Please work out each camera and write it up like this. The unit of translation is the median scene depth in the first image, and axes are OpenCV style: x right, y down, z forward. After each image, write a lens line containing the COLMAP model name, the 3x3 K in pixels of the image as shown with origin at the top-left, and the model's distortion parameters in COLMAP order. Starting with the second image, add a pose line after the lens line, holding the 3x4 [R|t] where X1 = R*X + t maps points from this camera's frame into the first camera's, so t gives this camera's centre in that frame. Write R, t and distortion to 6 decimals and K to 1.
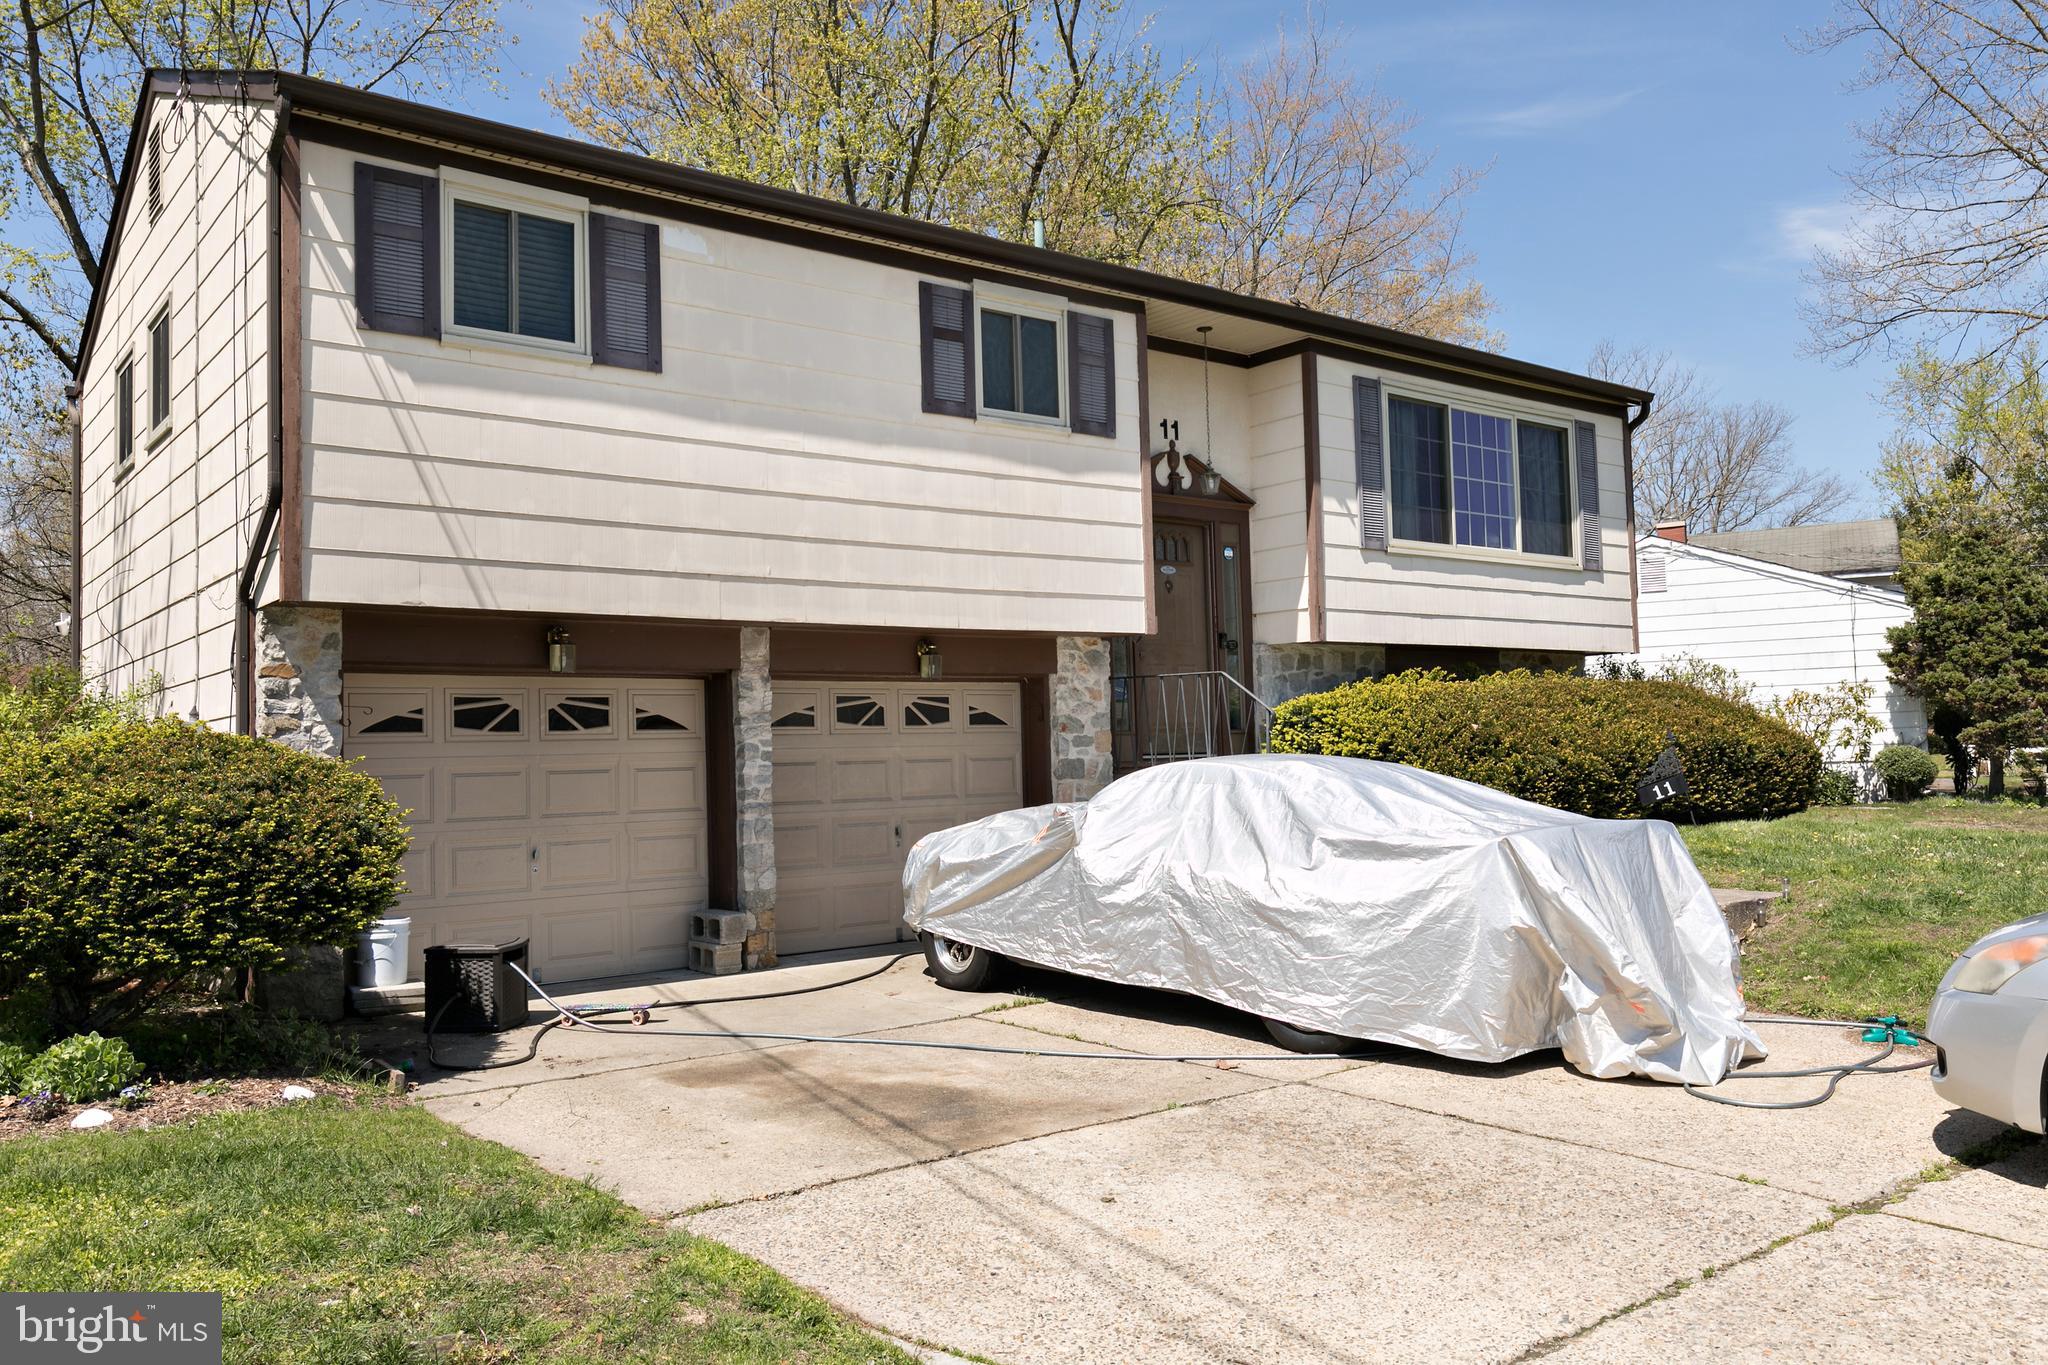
lens RADIAL K [[1539.8, 0, 1024.0], [0, 1539.8, 682.5], [0, 0, 1]] dist [0.002973, -0.003519]
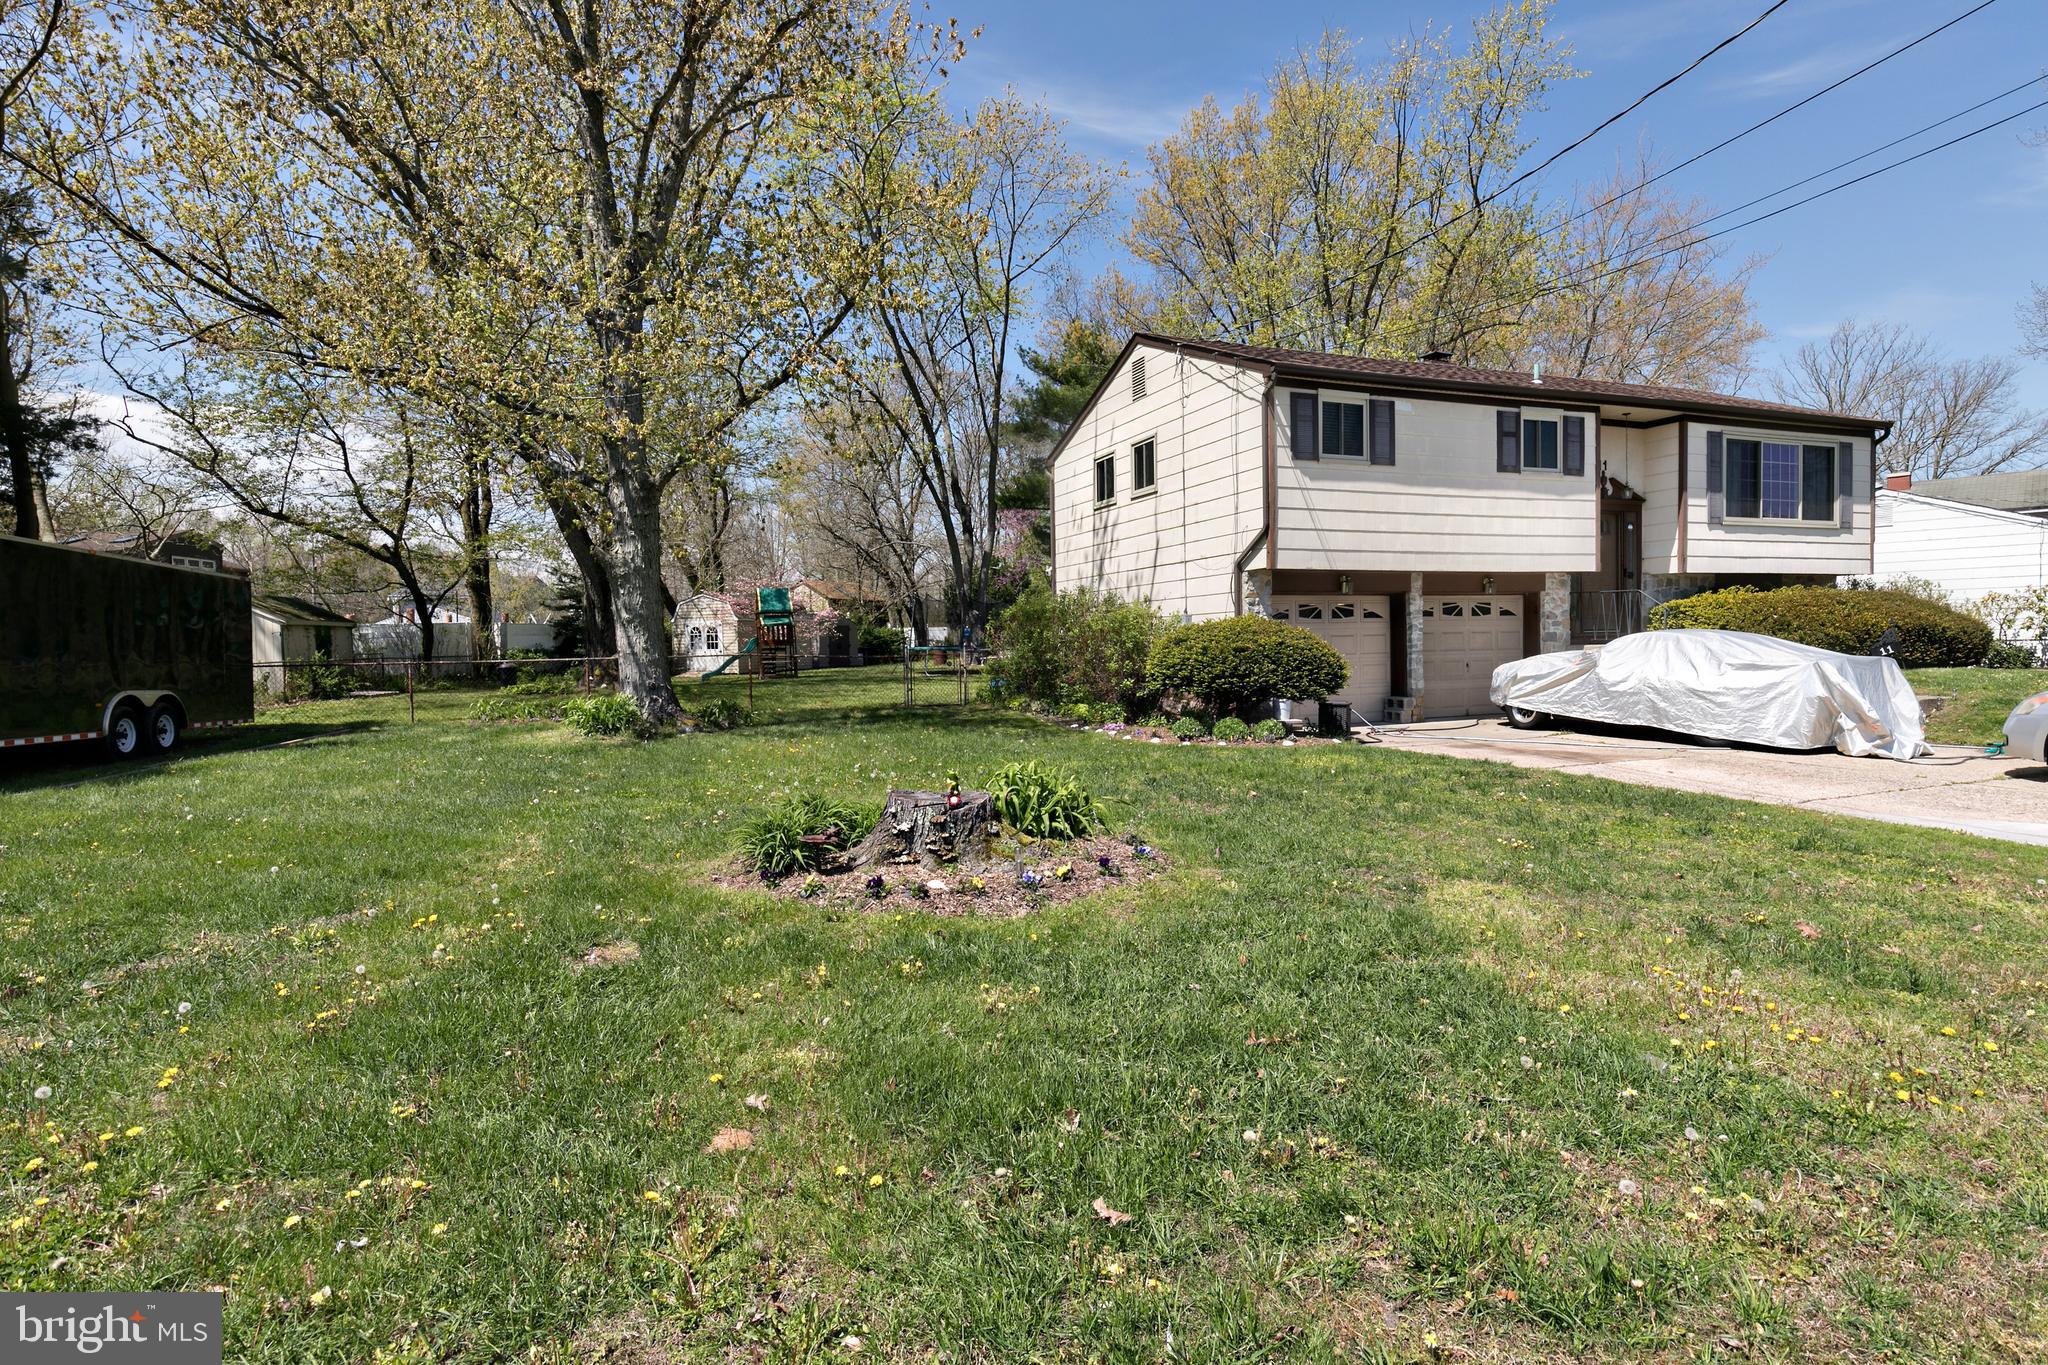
lens RADIAL K [[1069.4, 0, 1024.0], [0, 1069.4, 682.5], [0, 0, 1]] dist [-0.001962, -0.000554]
pose [[0.960797, 0.017986, -0.276671, -0.251440], [0.007527, 0.995834, 0.090877, -0.018984], [0.277152, -0.089397, 0.956658, -0.579911]]
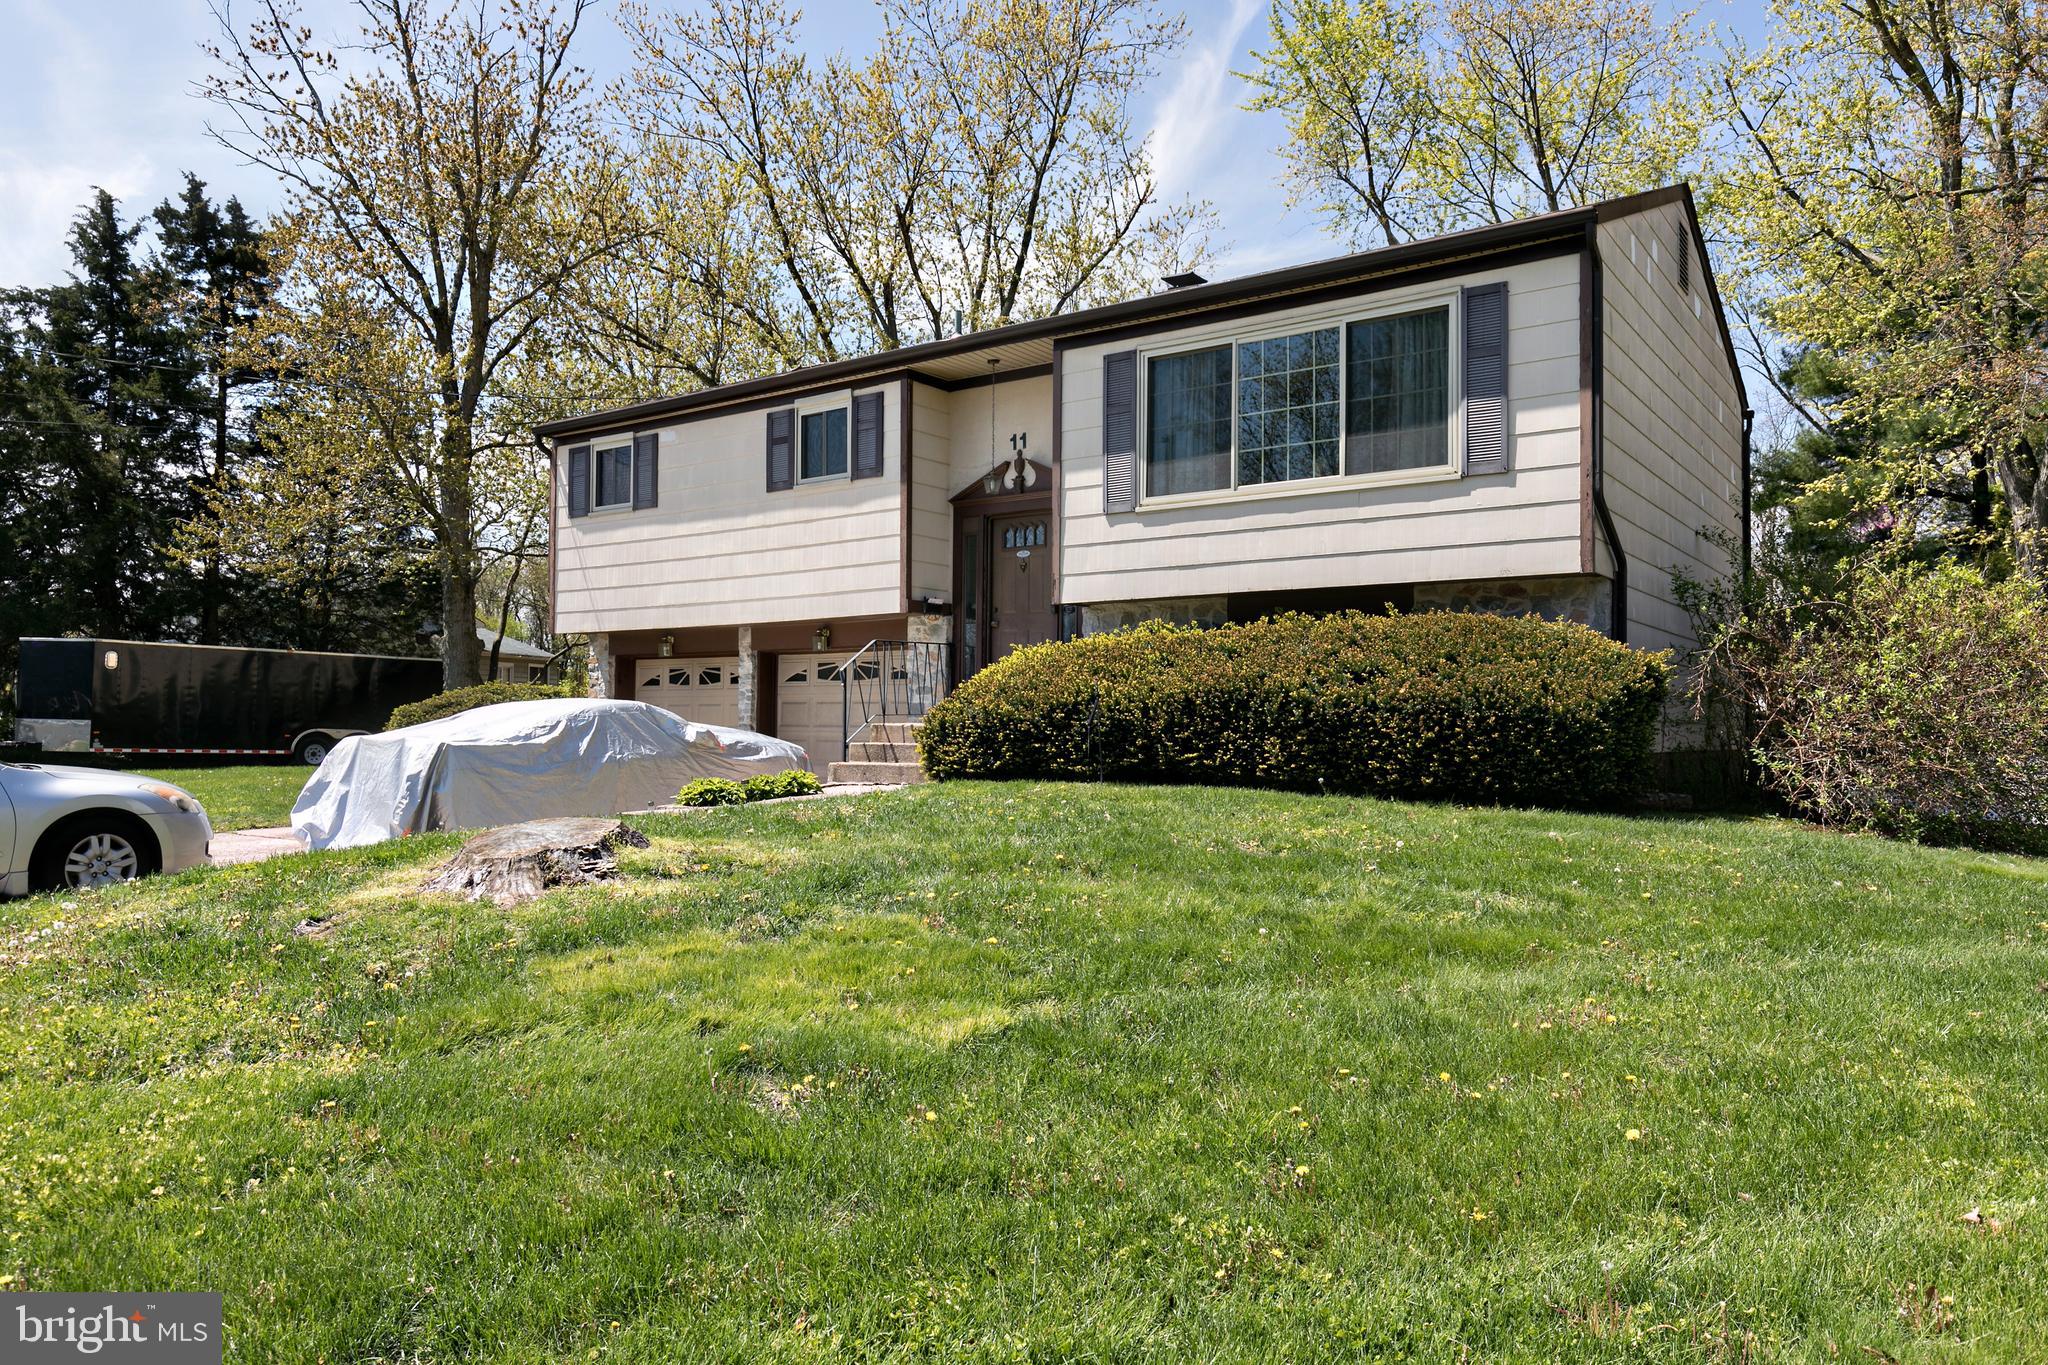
lens RADIAL K [[1348.9, 0, 1024.0], [0, 1348.9, 682.5], [0, 0, 1]] dist [0.003045, -0.000064]
pose [[0.283415, -0.002699, -0.958994, 1.241864], [0.035263, 0.999349, 0.007609, 0.024870], [0.958349, -0.035973, 0.283326, 0.744504]]
